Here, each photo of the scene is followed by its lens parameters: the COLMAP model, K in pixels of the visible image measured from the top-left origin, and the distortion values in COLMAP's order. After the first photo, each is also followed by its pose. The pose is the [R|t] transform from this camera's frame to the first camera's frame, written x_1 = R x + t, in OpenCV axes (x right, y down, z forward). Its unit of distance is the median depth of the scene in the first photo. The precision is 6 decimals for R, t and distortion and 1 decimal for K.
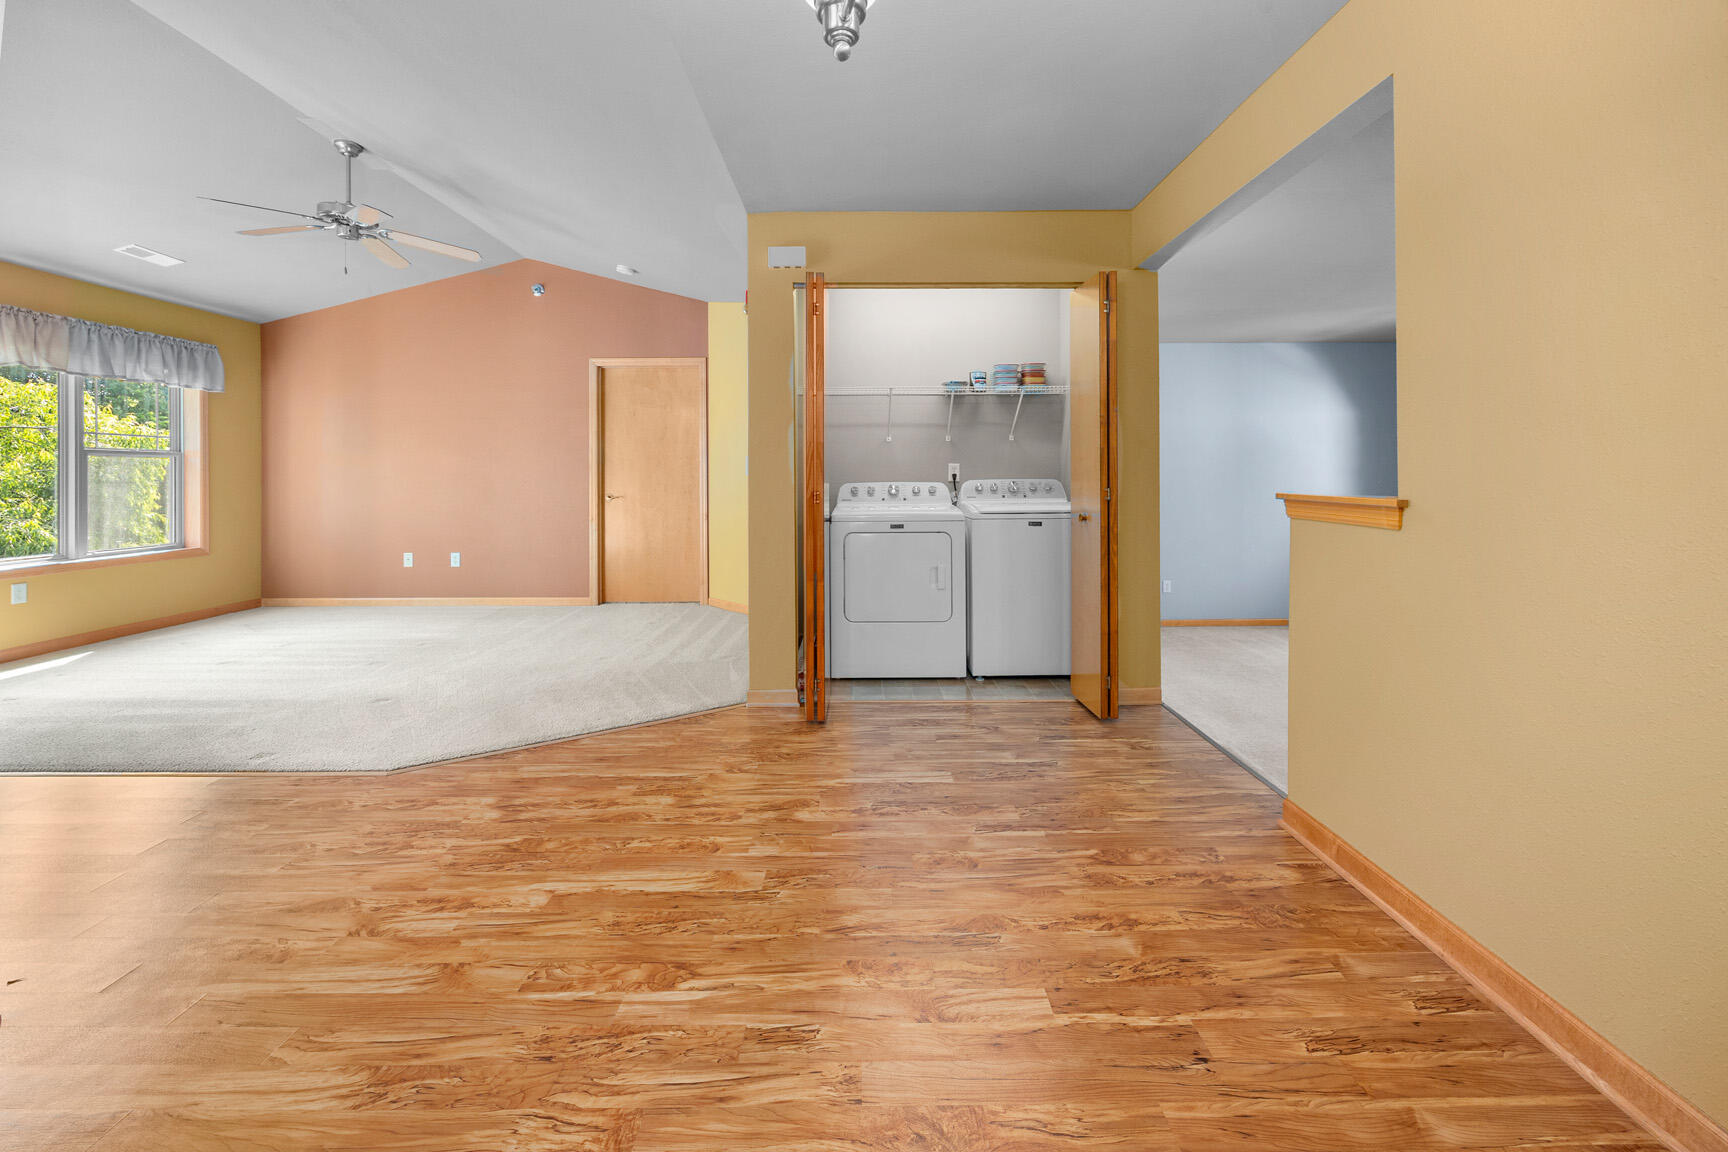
lens RADIAL K [[679.9, 0, 855.1], [0, 679.9, 519.9], [0, 0, 1]] dist [-0.001943, -0.000417]
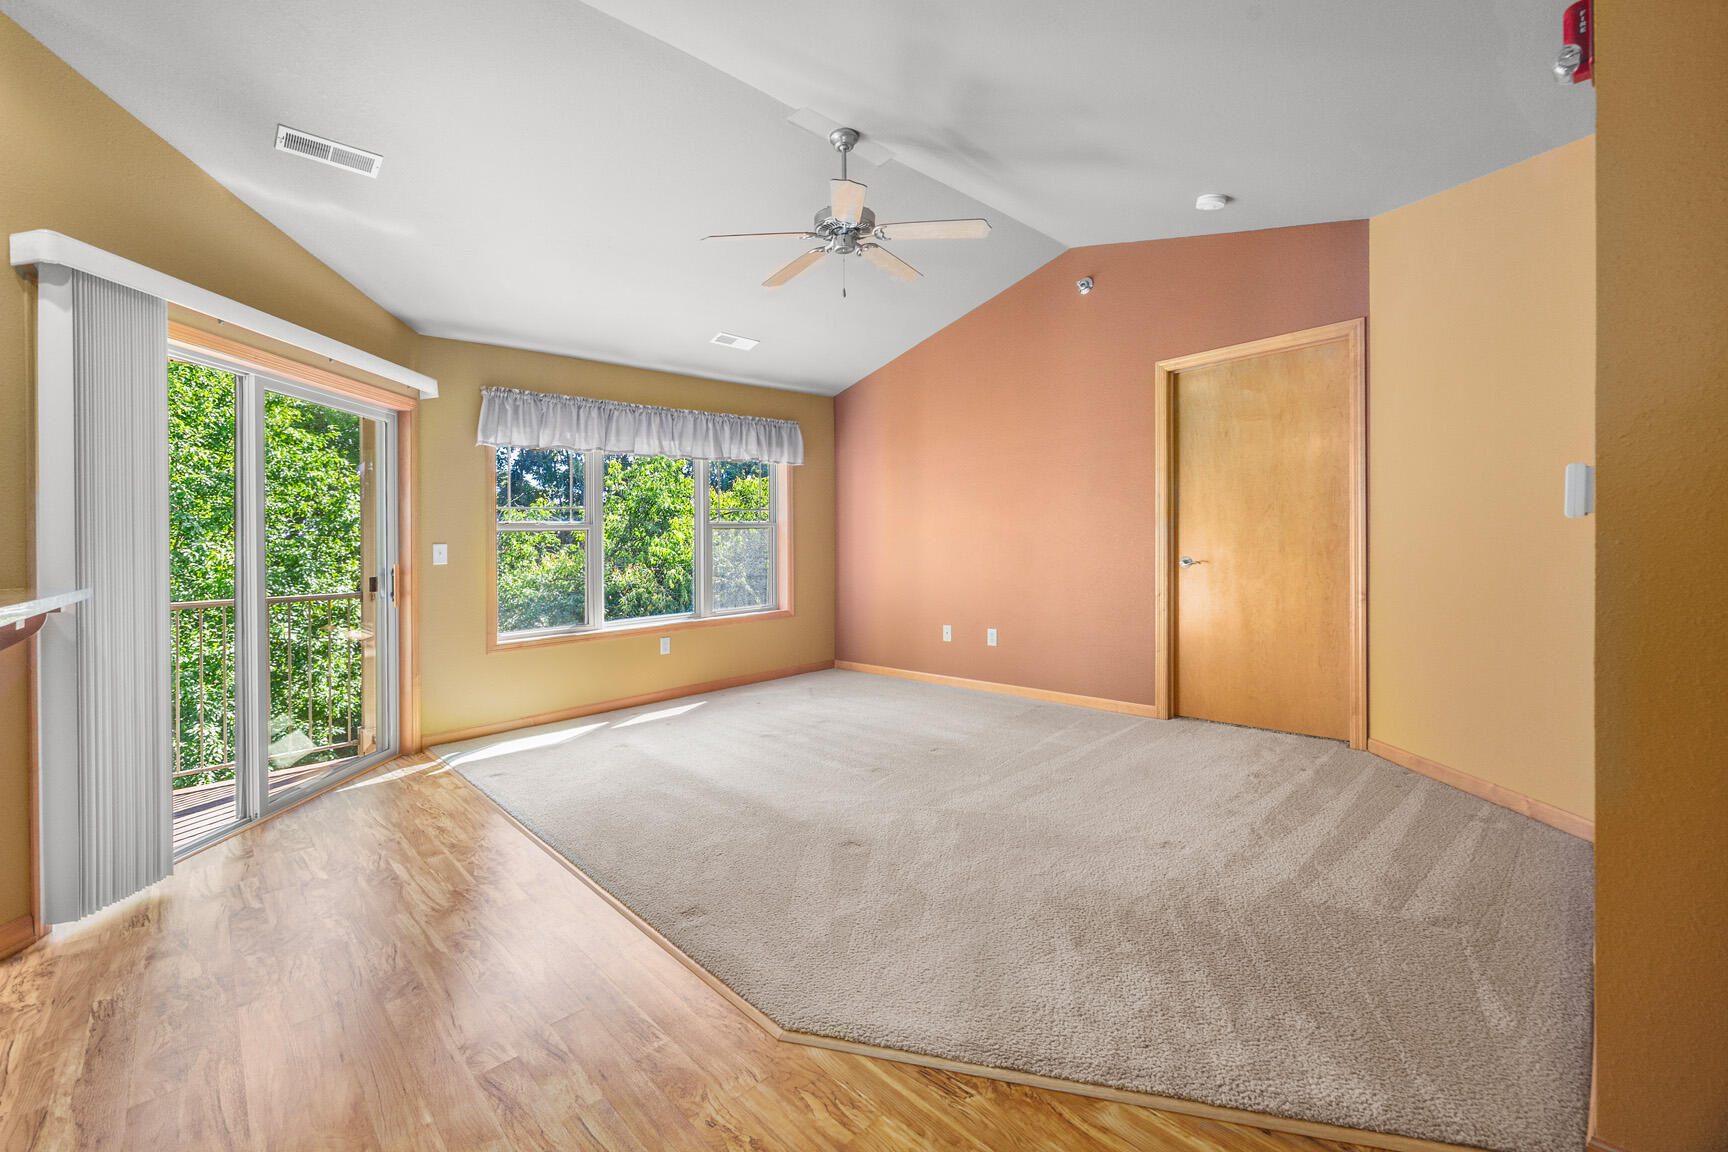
lens RADIAL K [[694.0, 0, 820.0], [0, 694.0, 562.7], [0, 0, 1]] dist [-0.003347, 0.000310]
pose [[0.666374, -0.000171, -0.745618, -0.226368], [-0.014220, 0.999815, -0.012938, -0.046079], [0.745482, 0.019225, 0.666248, 0.677005]]
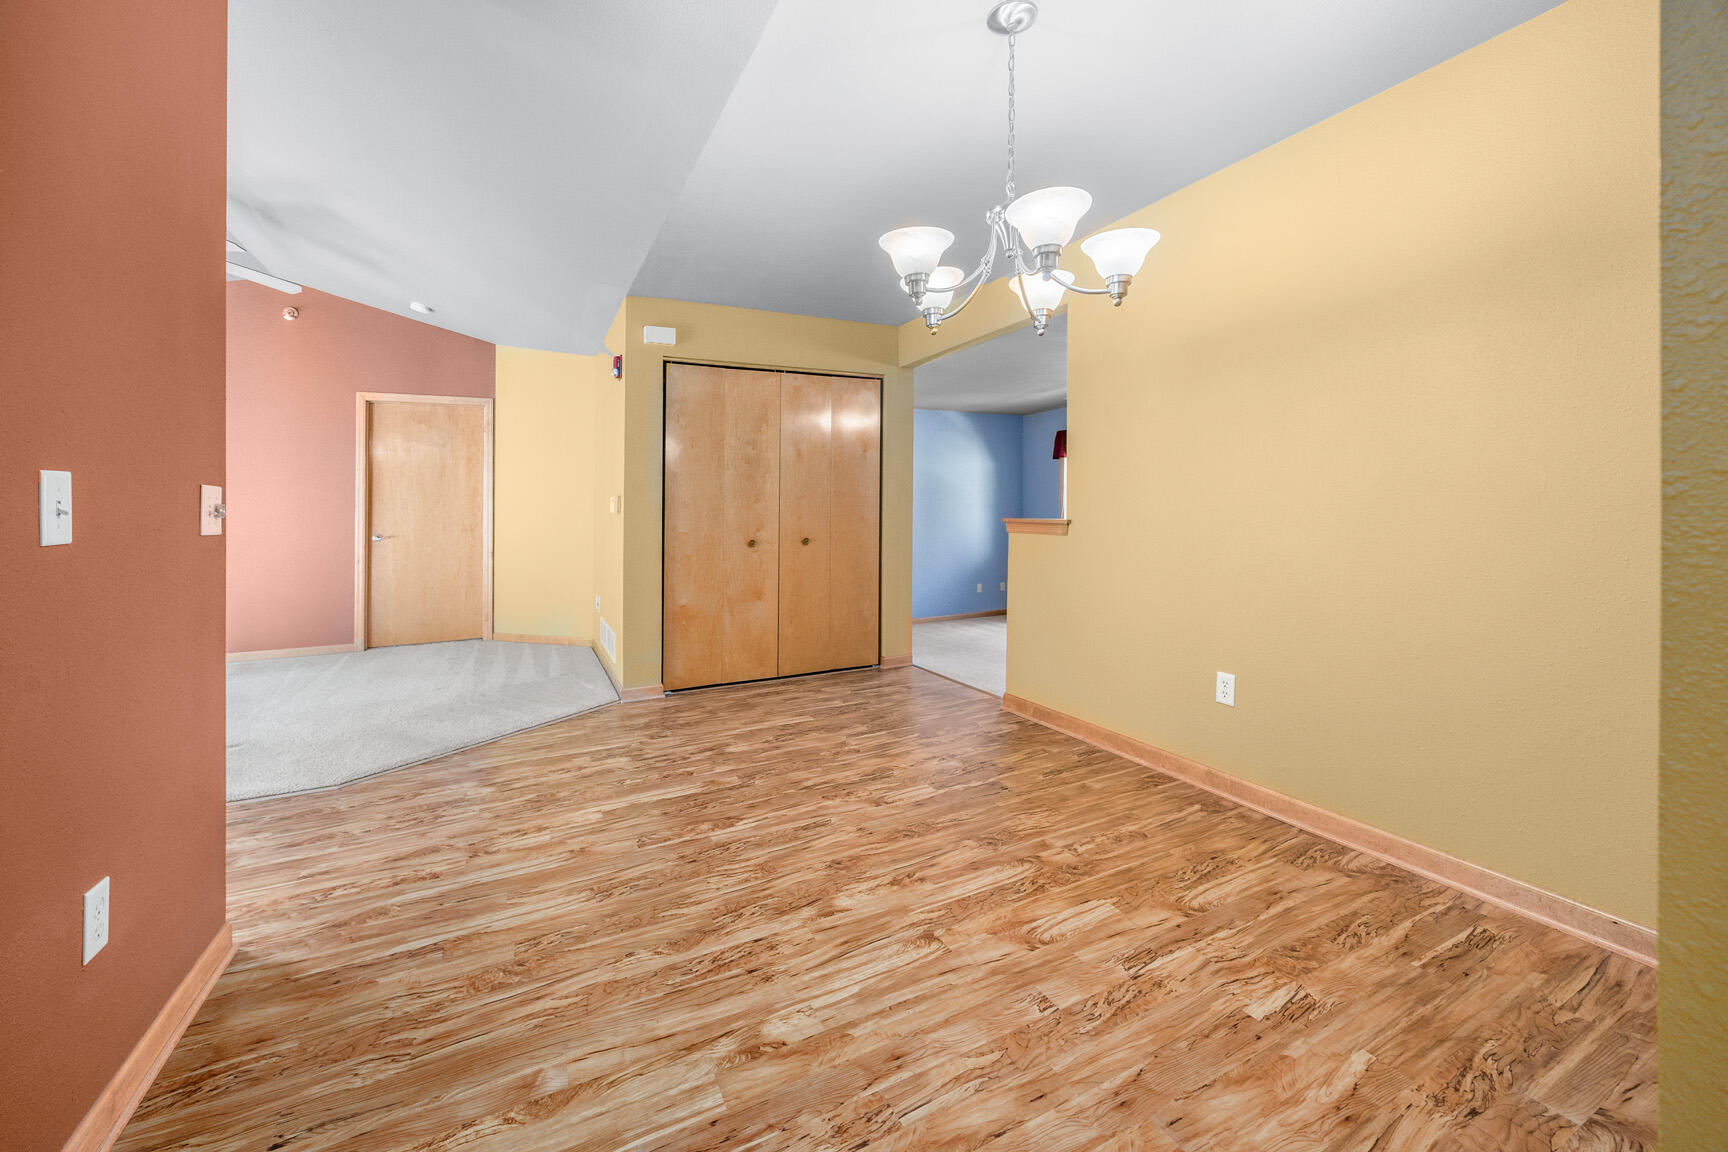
lens RADIAL K [[679.9, 0, 837.1], [0, 679.9, 582.5], [0, 0, 1]] dist [-0.001943, -0.000417]
pose [[0.903083, -0.054503, 0.425993, -0.457909], [0.036910, 0.998094, 0.049453, 0.020405], [-0.427877, -0.028936, 0.903374, -0.368018]]
